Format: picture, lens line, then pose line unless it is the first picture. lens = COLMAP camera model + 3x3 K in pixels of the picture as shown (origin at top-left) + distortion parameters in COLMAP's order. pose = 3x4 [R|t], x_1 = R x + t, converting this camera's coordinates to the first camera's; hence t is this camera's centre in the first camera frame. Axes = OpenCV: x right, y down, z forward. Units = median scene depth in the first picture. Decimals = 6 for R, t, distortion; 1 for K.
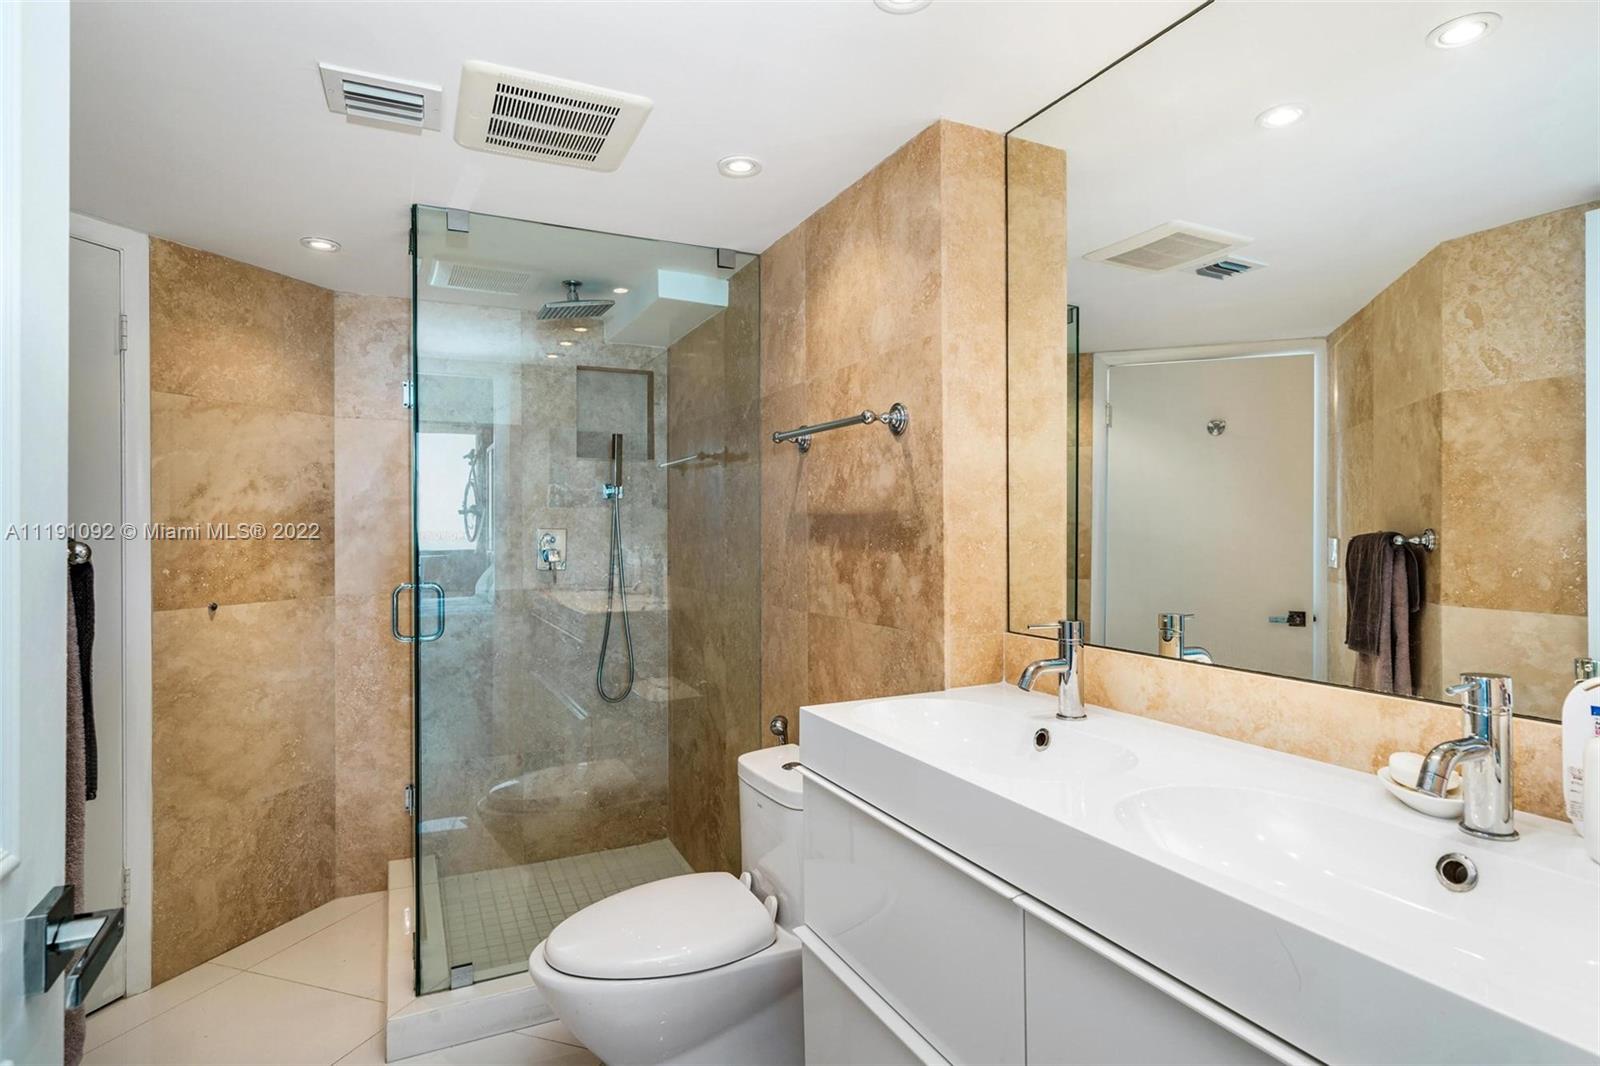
lens RADIAL K [[835.1, 0, 798.8], [0, 835.1, 528.6], [0, 0, 1]] dist [0.007150, 0.000597]
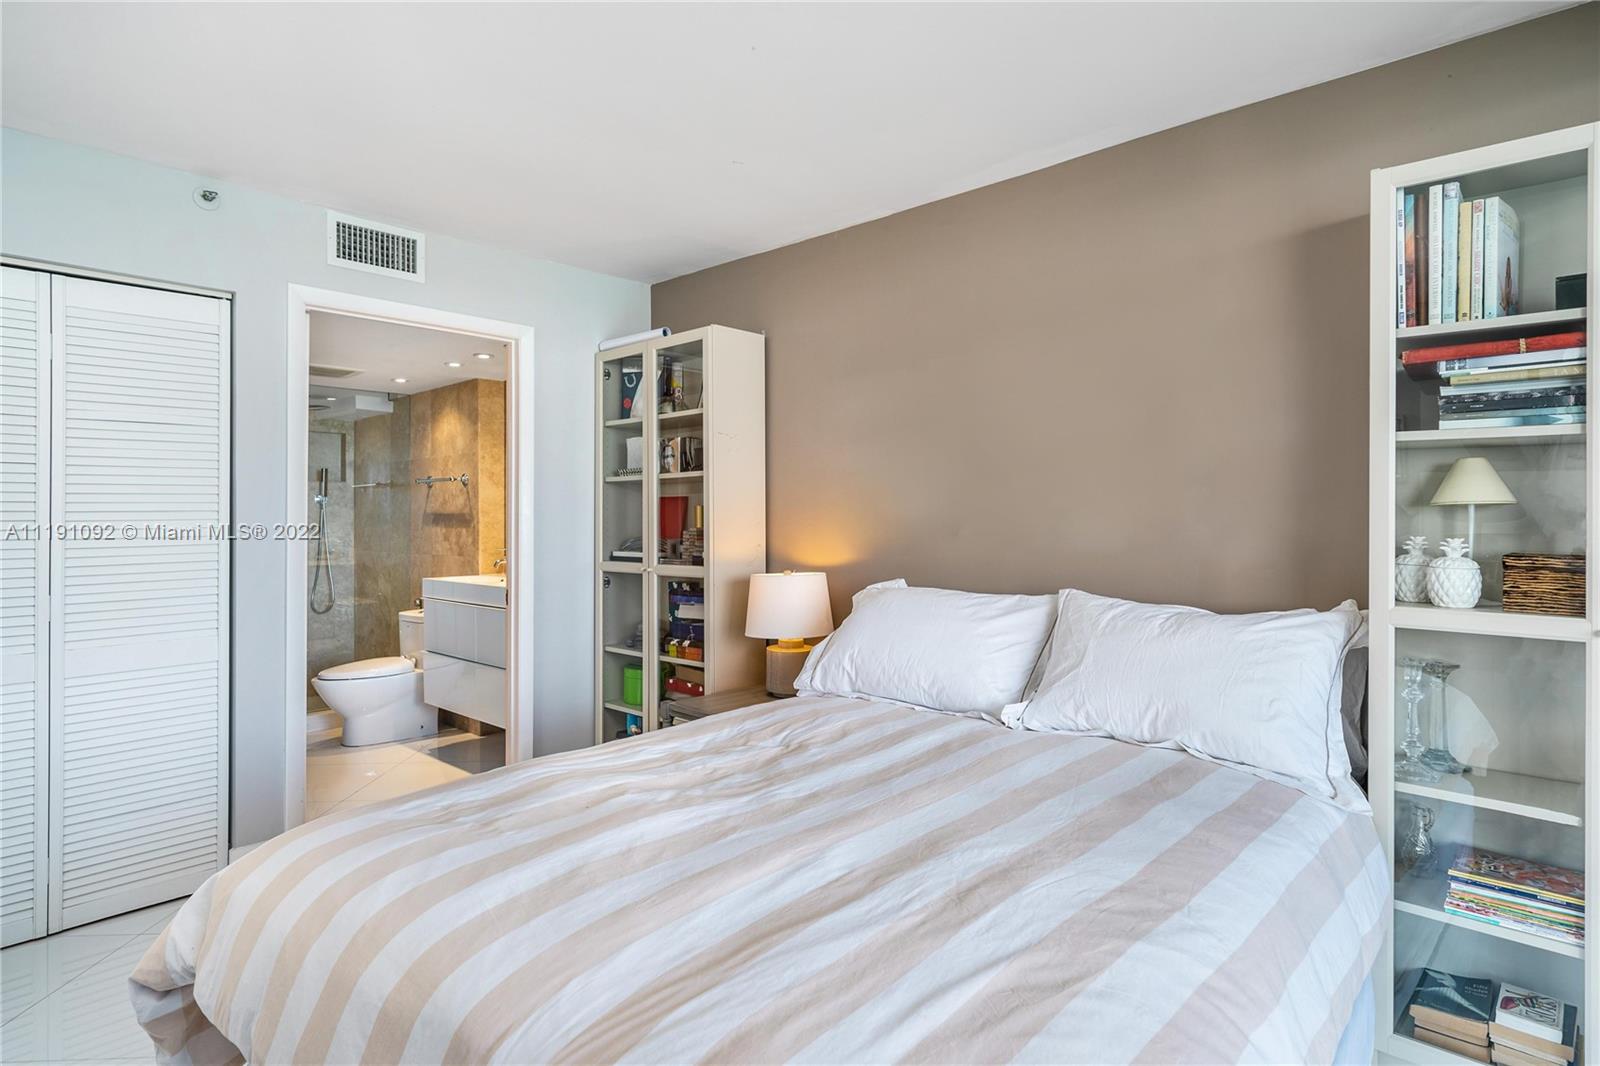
lens RADIAL K [[835.1, 0, 809.9], [0, 835.1, 523.6], [0, 0, 1]] dist [0.007150, 0.000597]
pose [[0.923109, 0.002498, 0.384531, 0.092964], [-0.003149, 0.999994, 0.001063, 0.005996], [-0.384526, -0.002192, 0.923111, -1.664247]]
